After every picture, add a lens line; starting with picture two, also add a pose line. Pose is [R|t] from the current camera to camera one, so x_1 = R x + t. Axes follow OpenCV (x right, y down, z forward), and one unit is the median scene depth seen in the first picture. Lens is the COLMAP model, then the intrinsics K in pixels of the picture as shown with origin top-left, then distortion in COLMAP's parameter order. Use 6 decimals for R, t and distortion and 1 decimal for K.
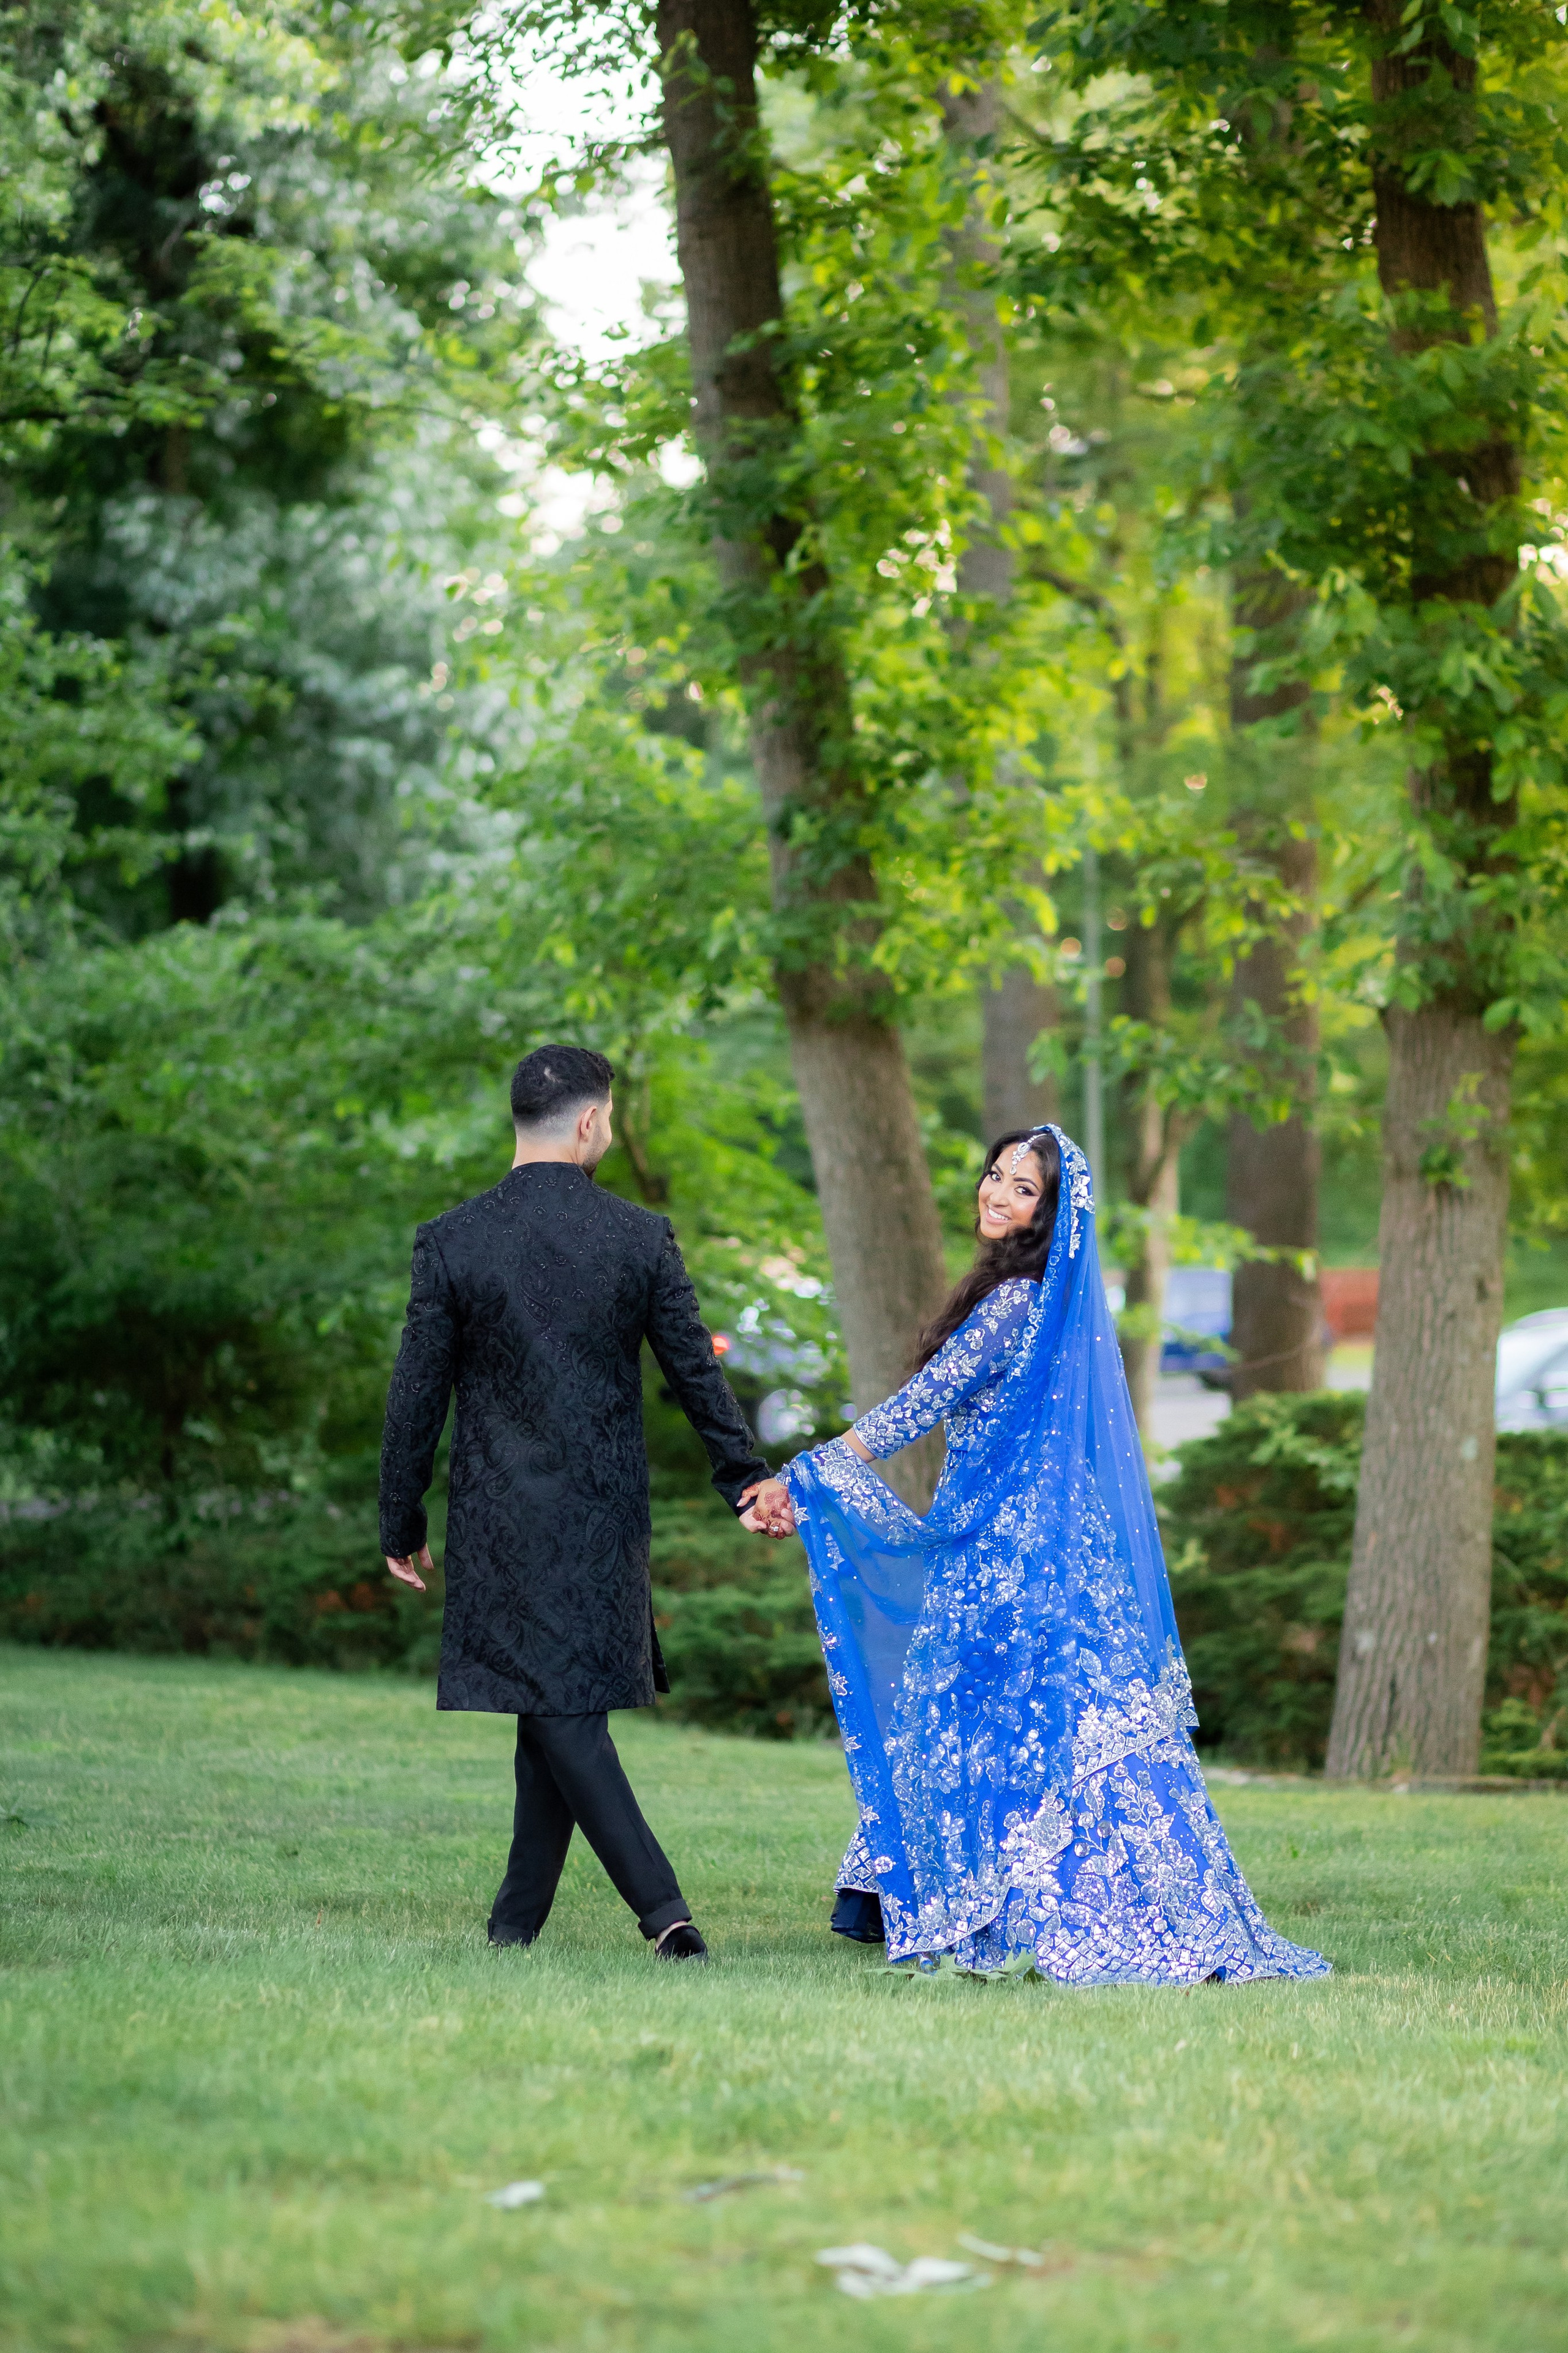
lens RADIAL K [[6484.8, 0, 784.0], [0, 6484.8, 1176.5], [0, 0, 1]] dist [-0.077075, -0.604971]
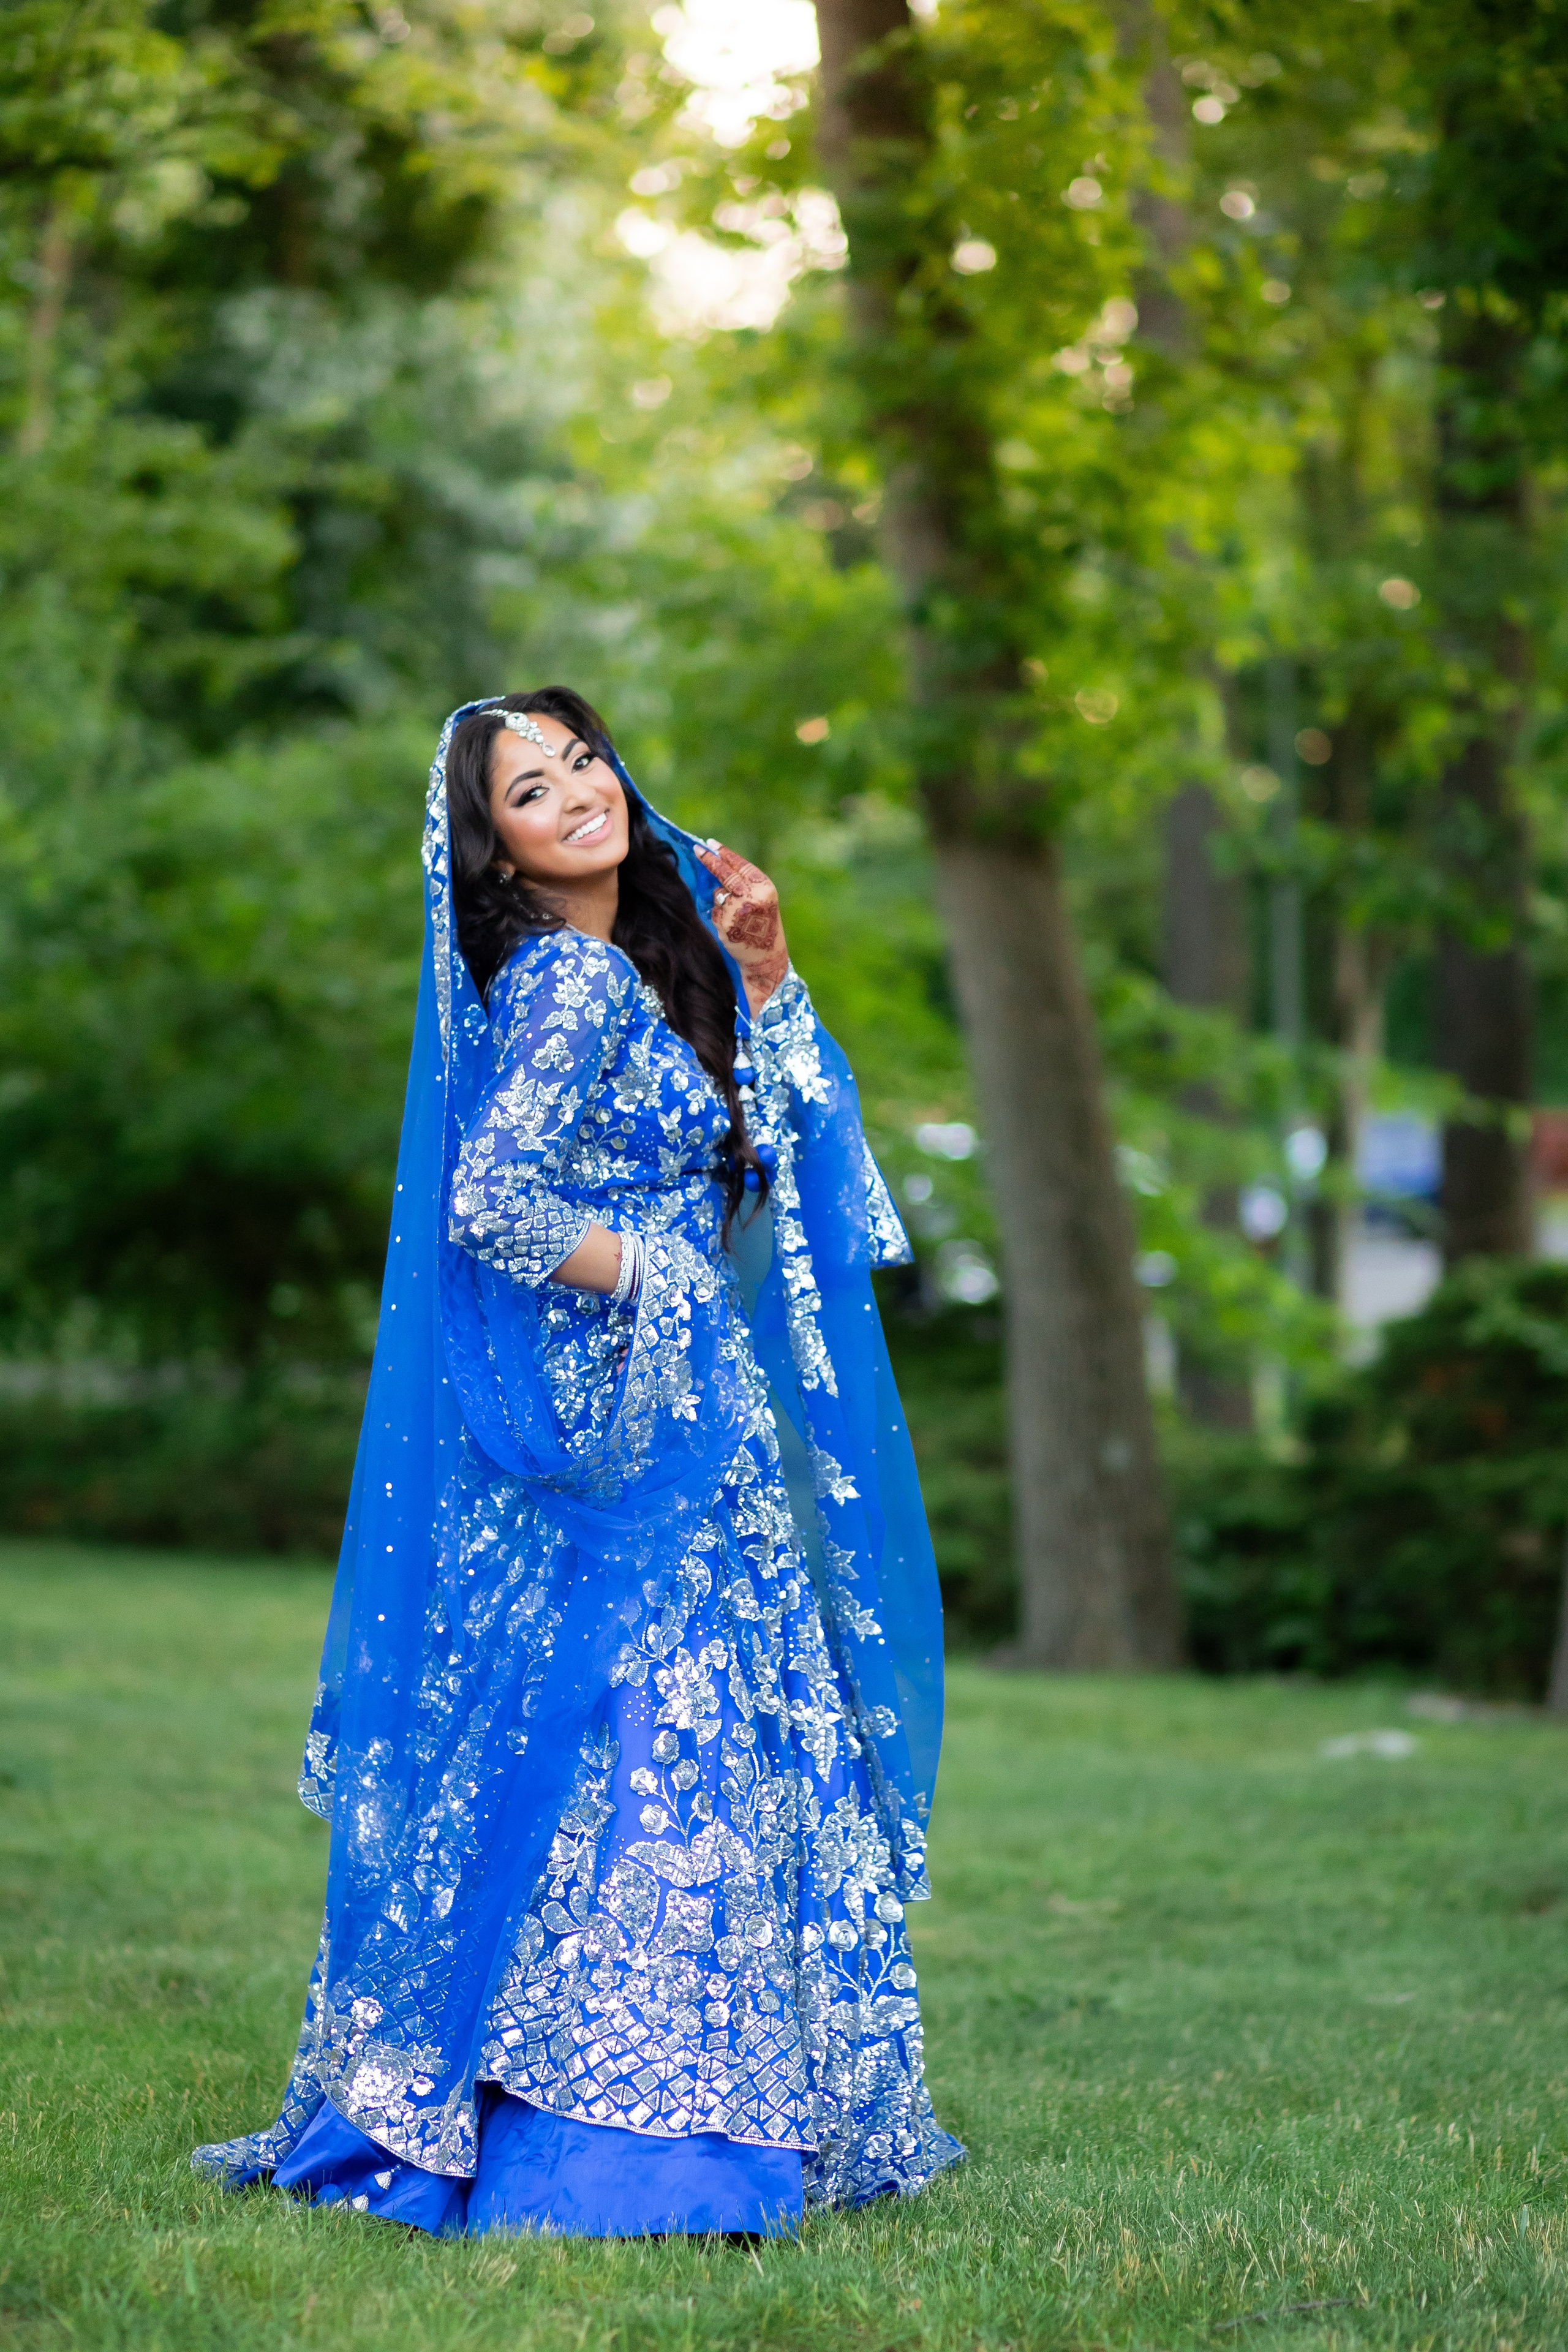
lens RADIAL K [[6482.5, 0, 784.0], [0, 6482.5, 1176.0], [0, 0, 1]] dist [-0.077075, -0.604971]
pose [[0.999516, -0.005170, -0.030663, 0.006651], [0.005885, 0.999711, 0.023292, 0.001090], [0.030534, -0.023462, 0.999258, 0.111160]]
